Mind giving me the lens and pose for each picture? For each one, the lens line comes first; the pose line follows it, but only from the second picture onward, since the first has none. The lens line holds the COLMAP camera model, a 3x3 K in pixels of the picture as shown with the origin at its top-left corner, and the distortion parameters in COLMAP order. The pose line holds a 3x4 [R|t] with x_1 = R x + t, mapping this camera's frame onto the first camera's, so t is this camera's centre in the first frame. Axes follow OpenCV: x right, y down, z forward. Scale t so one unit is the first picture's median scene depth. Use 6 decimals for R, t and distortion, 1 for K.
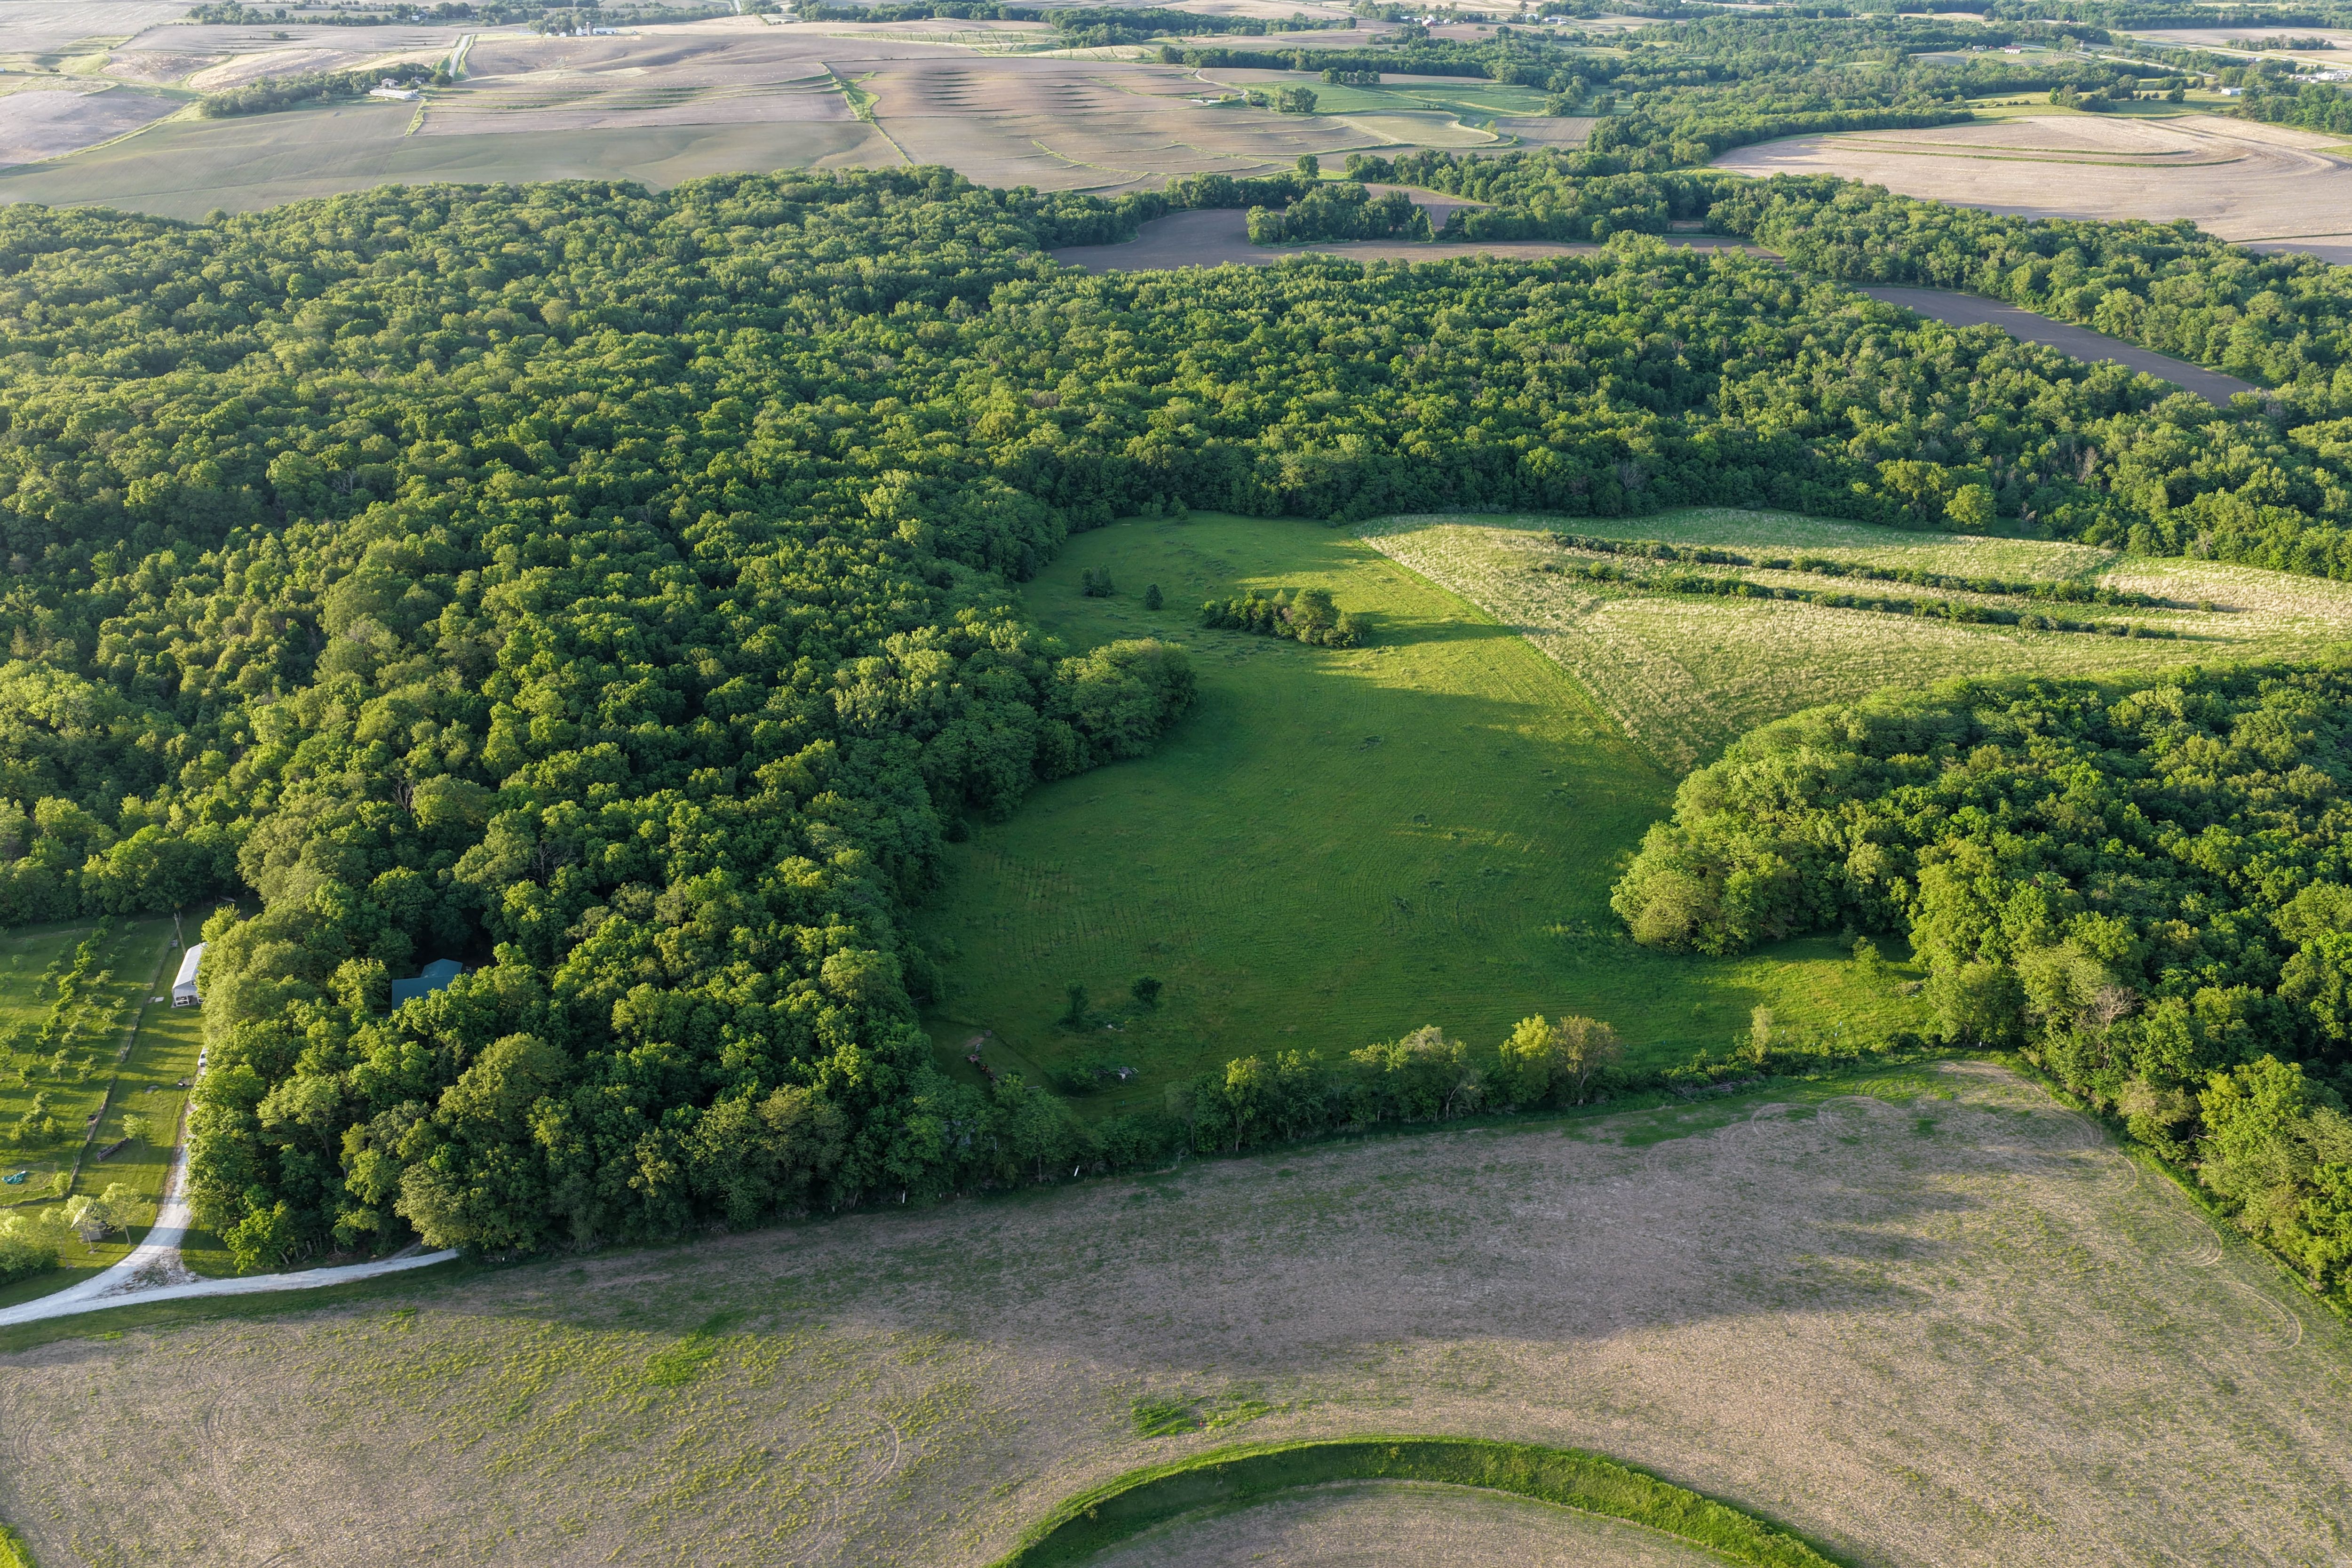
lens RADIAL K [[1957.6, 0, 1185.6], [0, 1957.6, 788.0], [0, 0, 1]] dist [-0.017510, 0.048653]
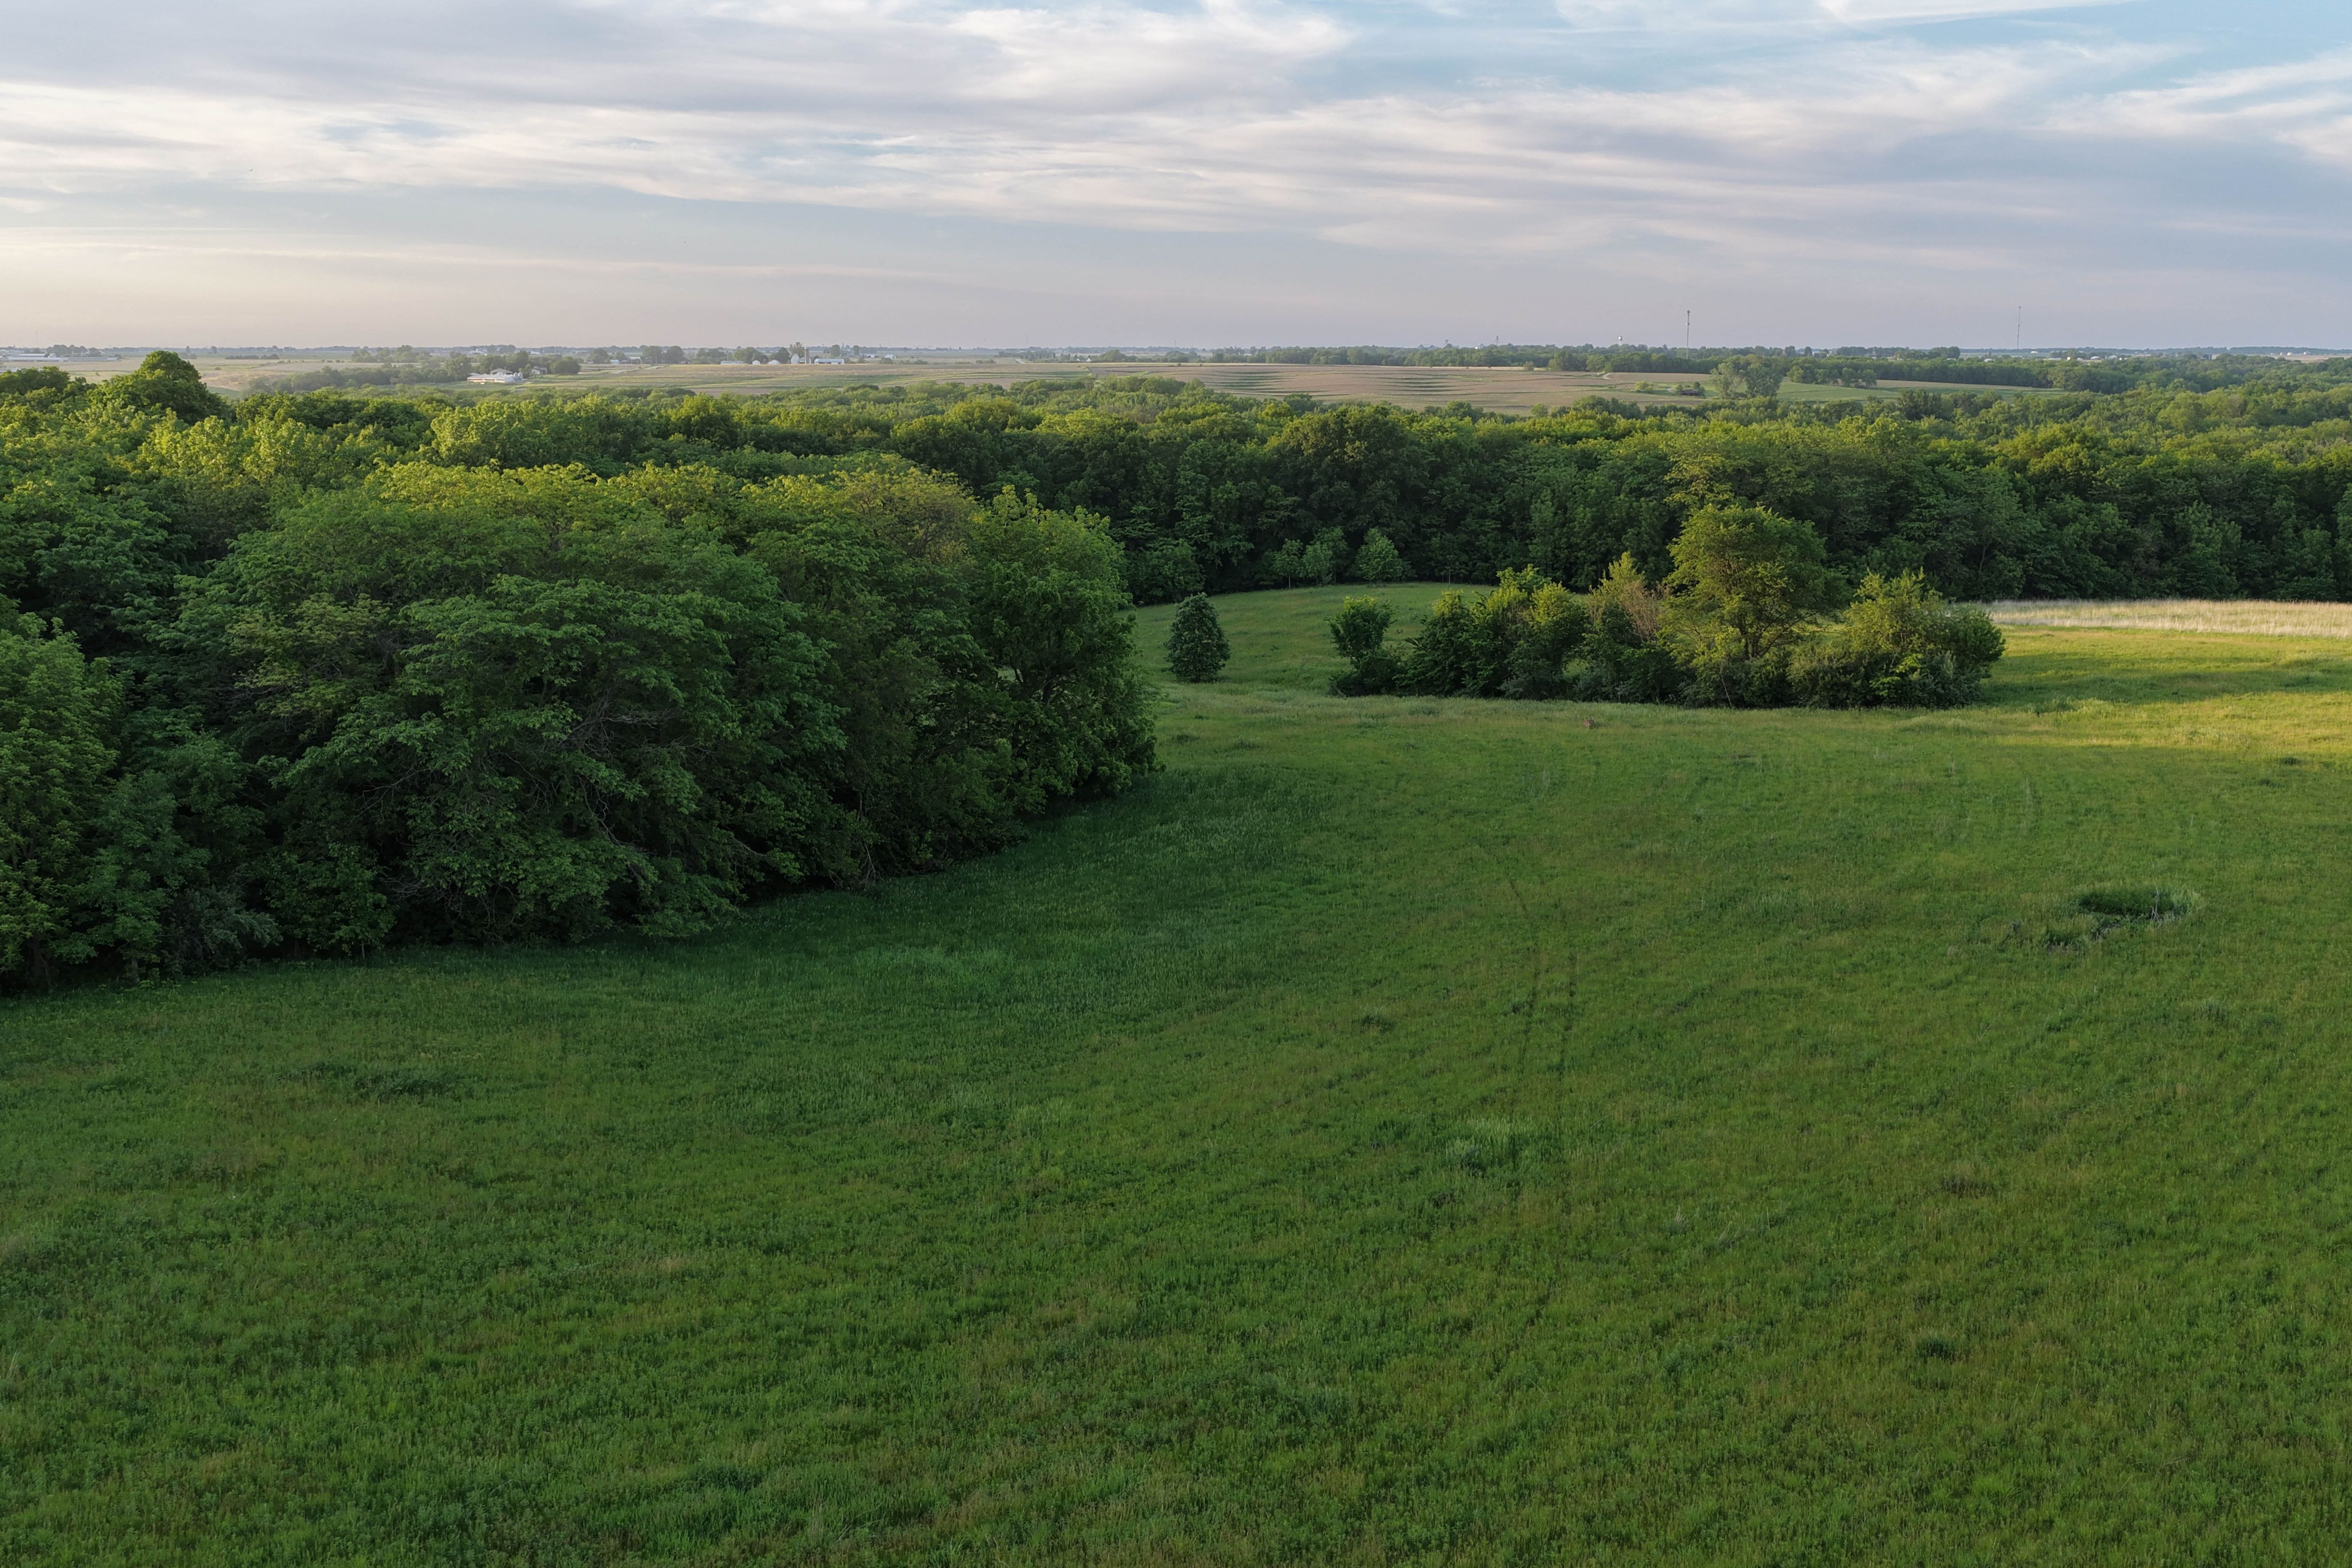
lens RADIAL K [[2434.3, 0, 1185.7], [0, 2434.3, 790.5], [0, 0, 1]] dist [-0.008233, 0.020035]
pose [[0.984588, 0.029120, -0.172448, 0.038285], [-0.072076, 0.965971, -0.248404, 0.012544], [0.159347, 0.257005, 0.953183, 0.546762]]
